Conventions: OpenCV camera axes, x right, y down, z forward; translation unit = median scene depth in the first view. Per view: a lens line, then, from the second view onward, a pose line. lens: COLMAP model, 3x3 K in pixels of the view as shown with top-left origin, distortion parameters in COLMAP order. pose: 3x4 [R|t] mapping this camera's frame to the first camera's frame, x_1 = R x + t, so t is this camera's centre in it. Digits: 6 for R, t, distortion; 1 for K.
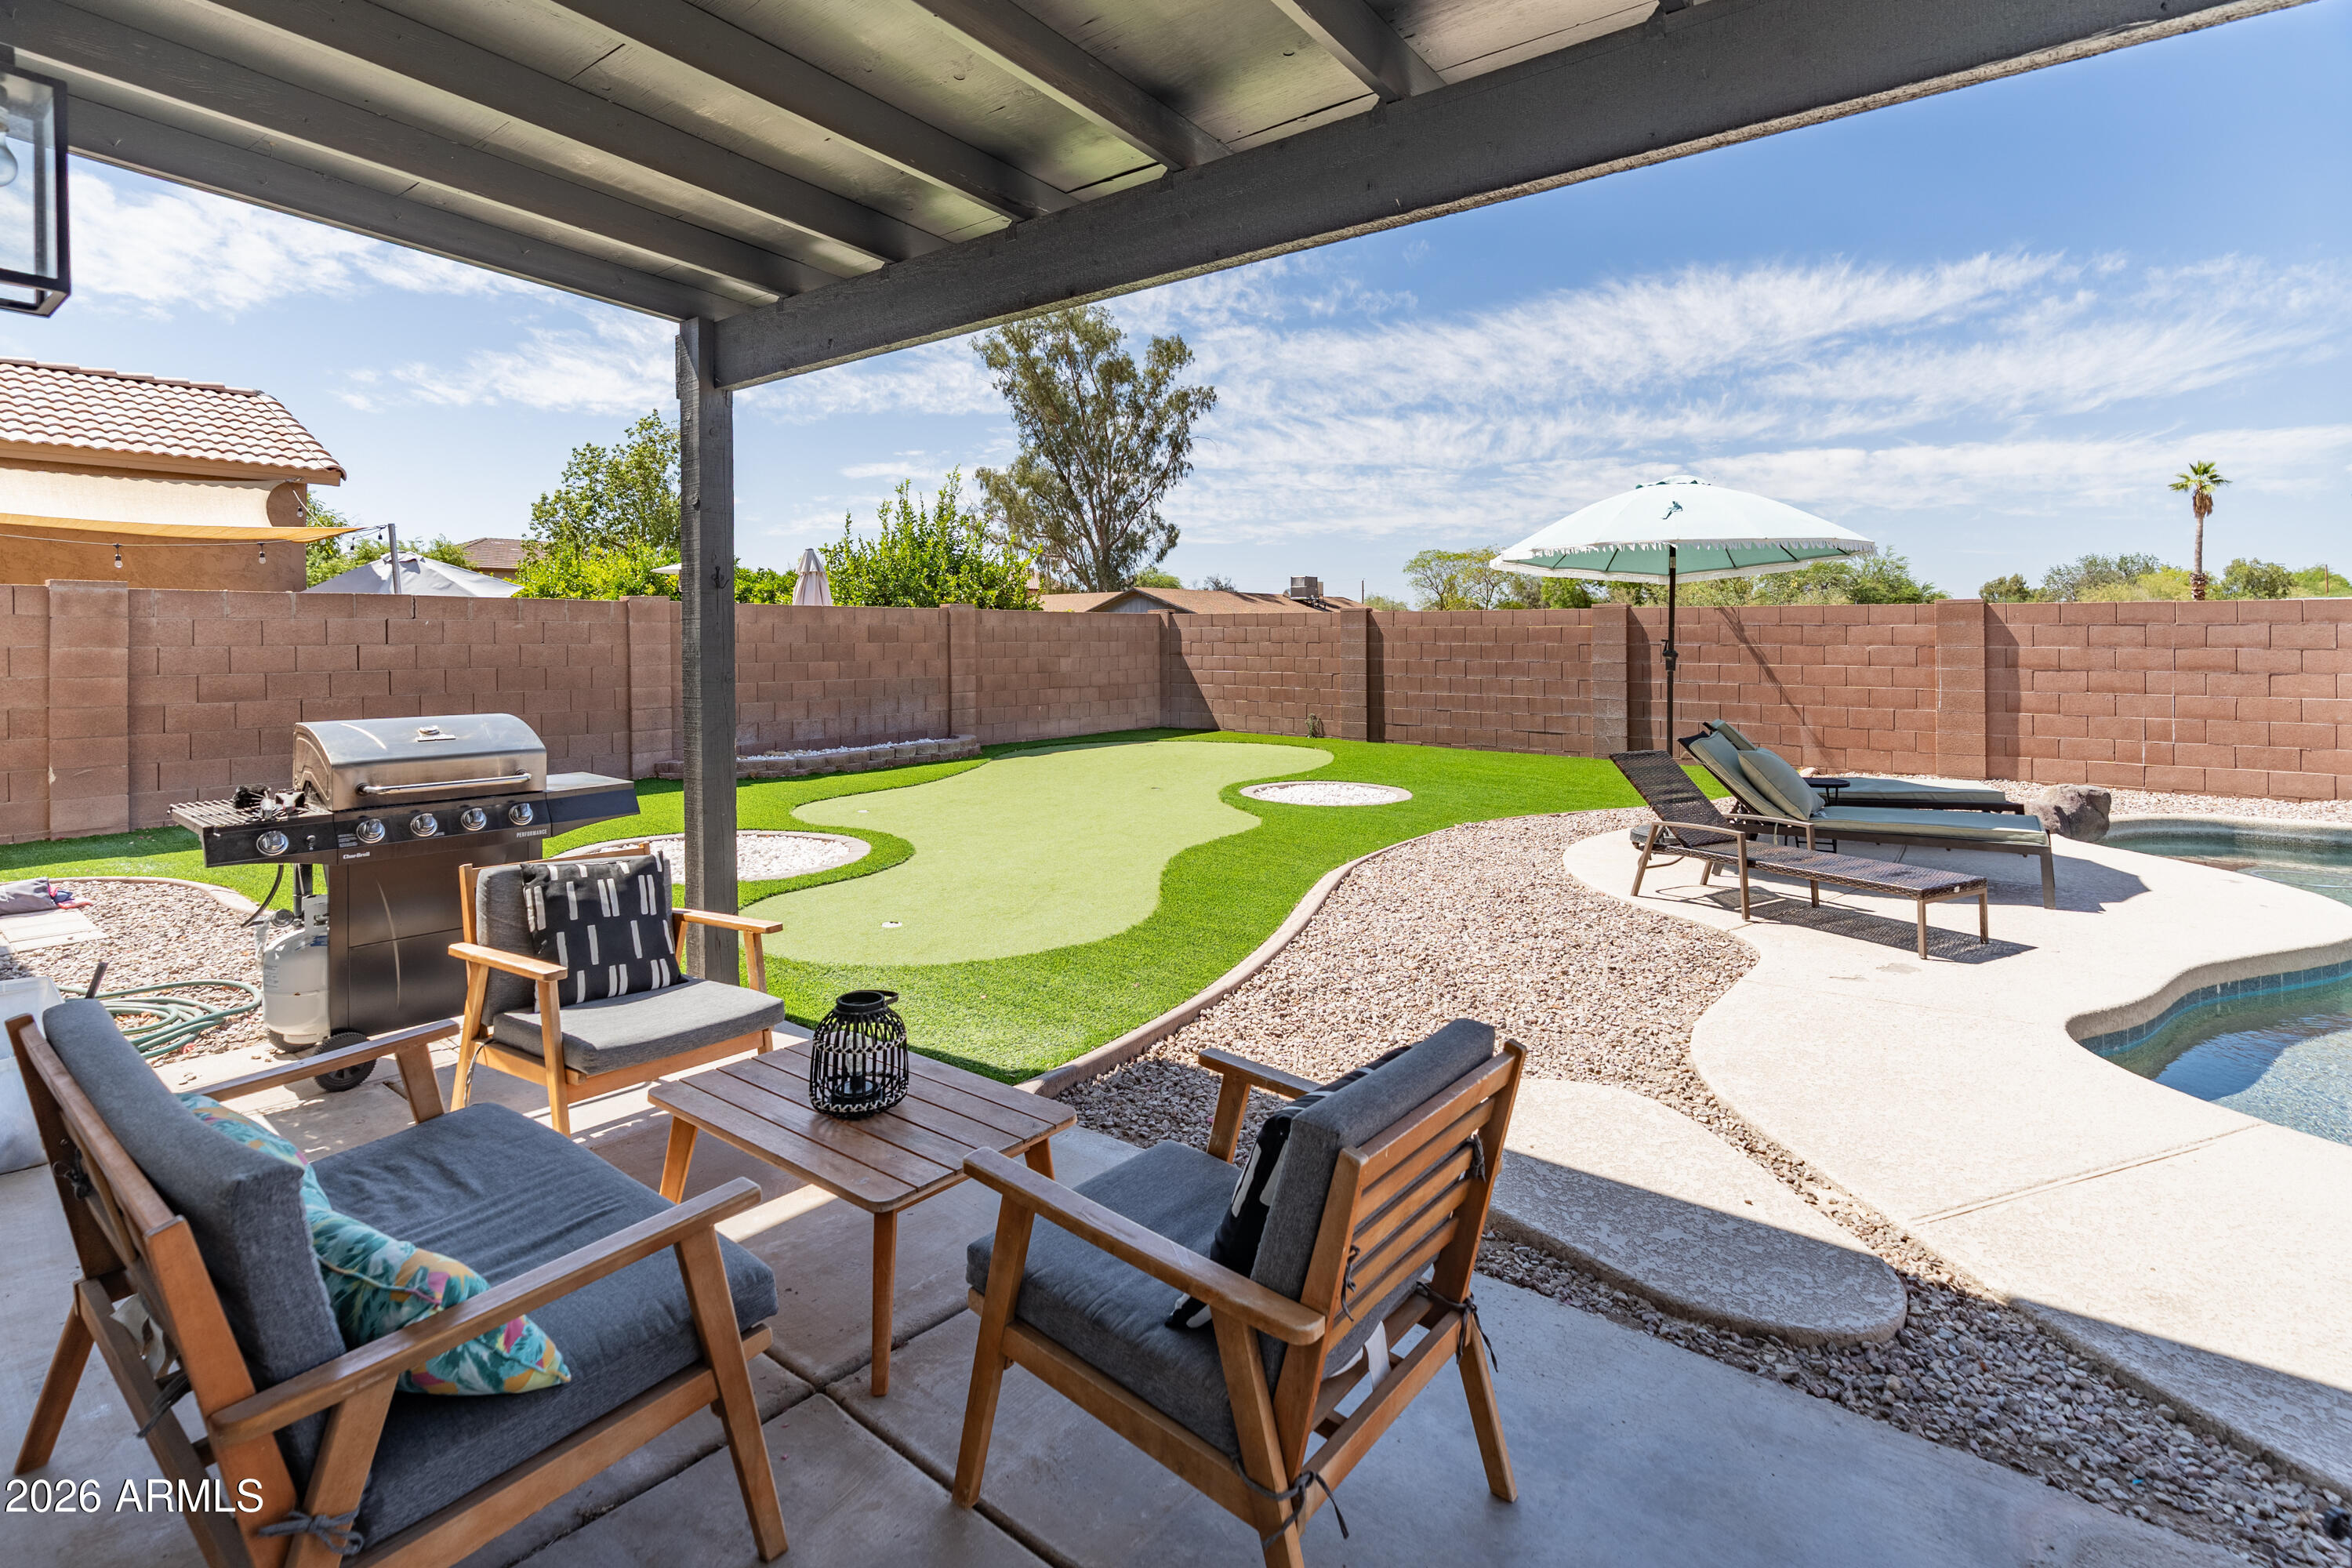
lens RADIAL K [[1134.2, 0, 1186.6], [0, 1134.2, 591.3], [0, 0, 1]] dist [0.005476, 0.001001]
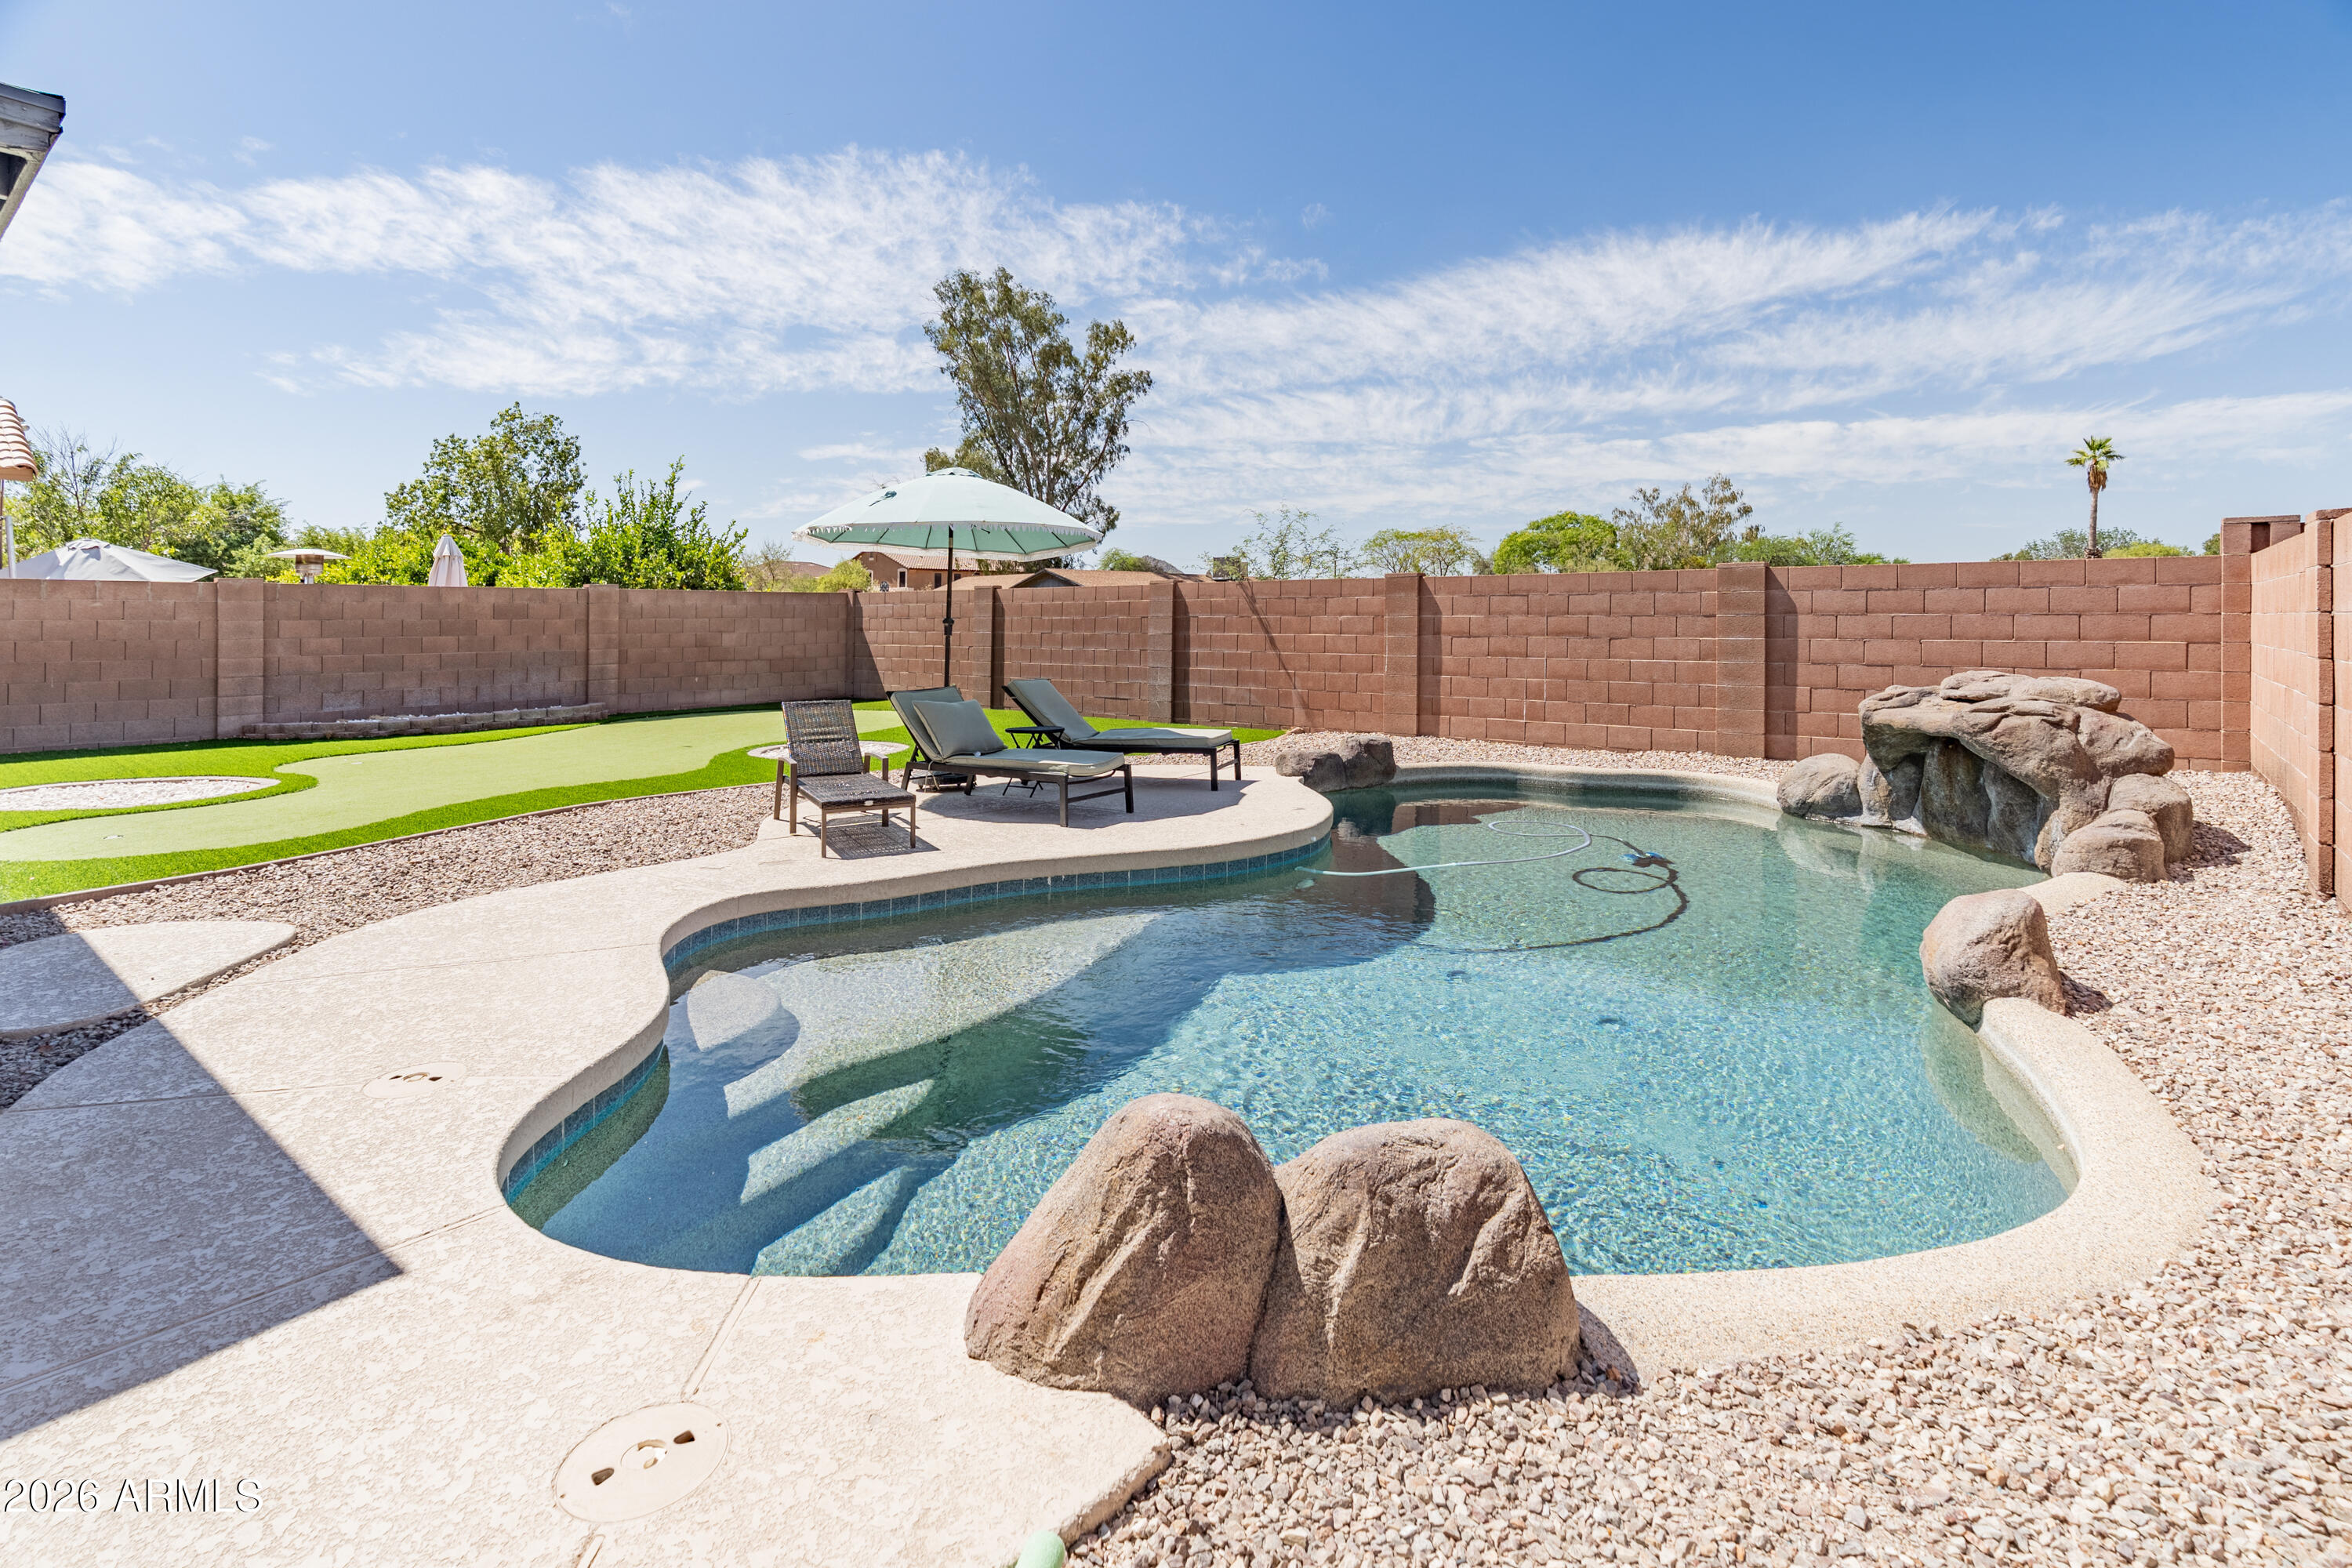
lens RADIAL K [[1134.2, 0, 1146.6], [0, 1134.2, 596.3], [0, 0, 1]] dist [0.005476, 0.001001]
pose [[0.999055, -0.007298, -0.042845, 0.415773], [0.008264, 0.999715, 0.022401, 0.002799], [0.042669, -0.022734, 0.998831, -0.090671]]
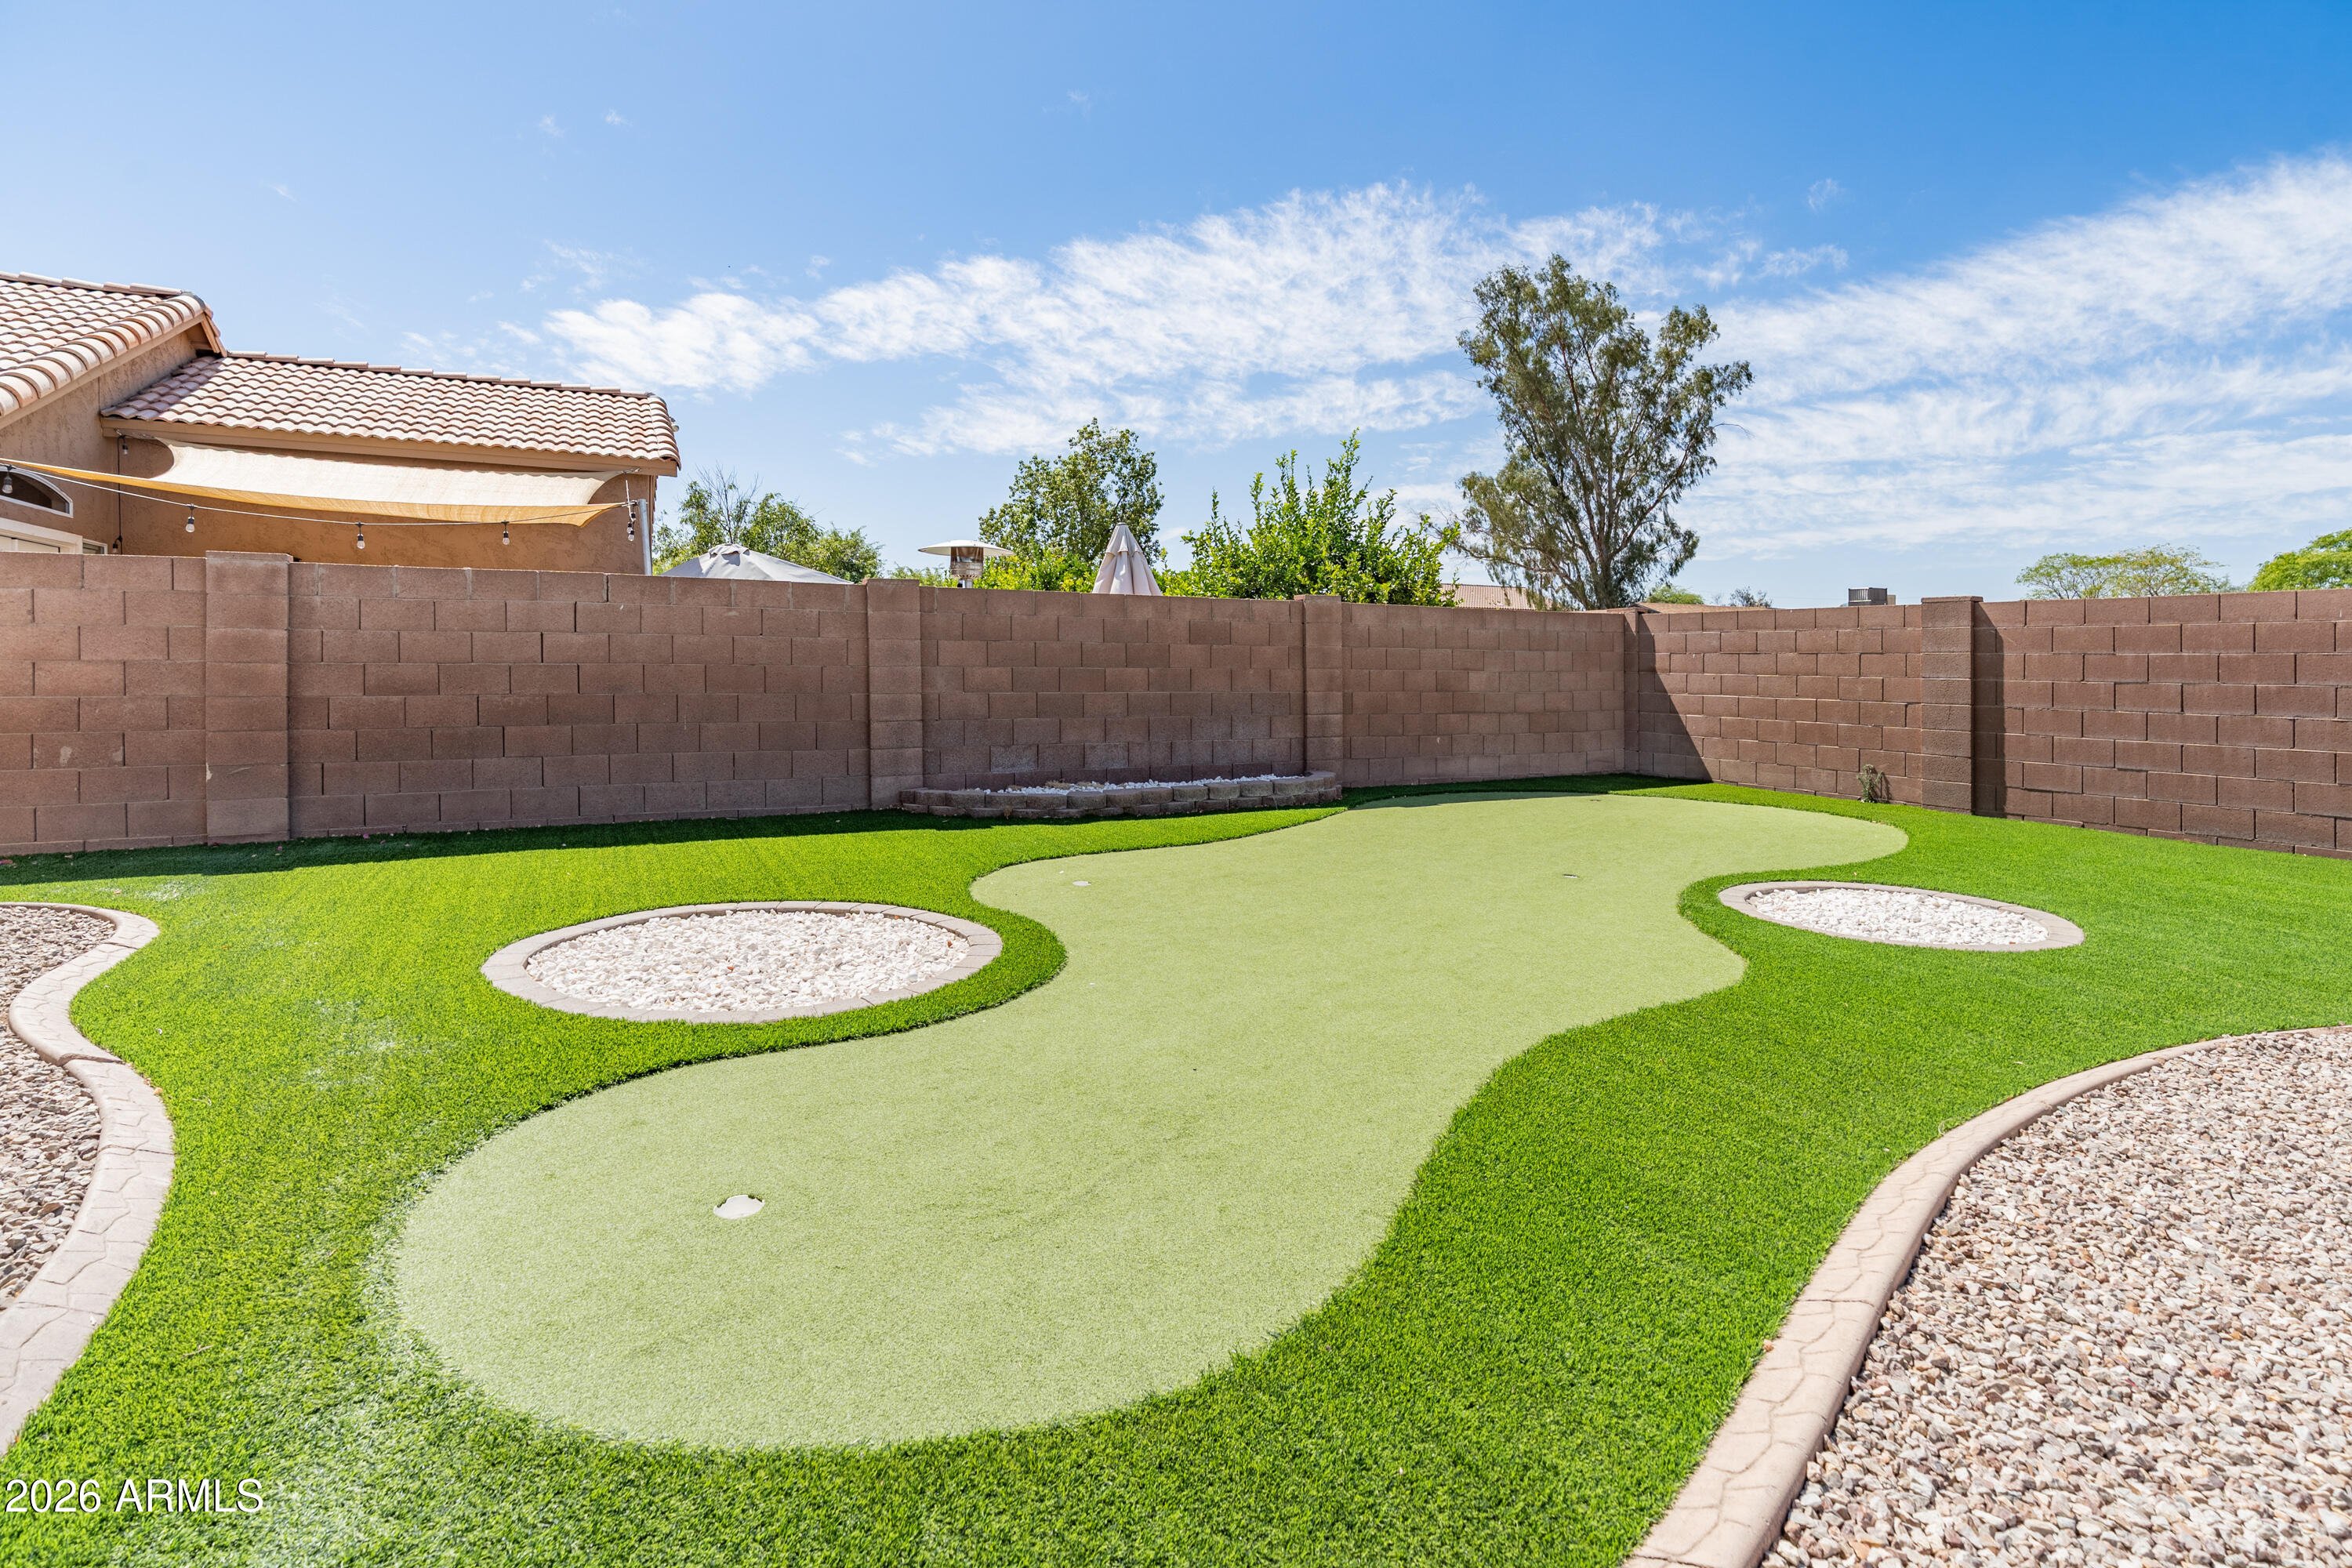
lens RADIAL K [[1157.0, 0, 1162.9], [0, 1157.0, 705.3], [0, 0, 1]] dist [-0.009546, 0.001527]
pose [[0.903367, 0.025927, -0.428084, 0.034225], [0.007237, 0.997107, 0.075663, 0.027591], [0.428808, -0.071450, 0.900566, 0.300363]]
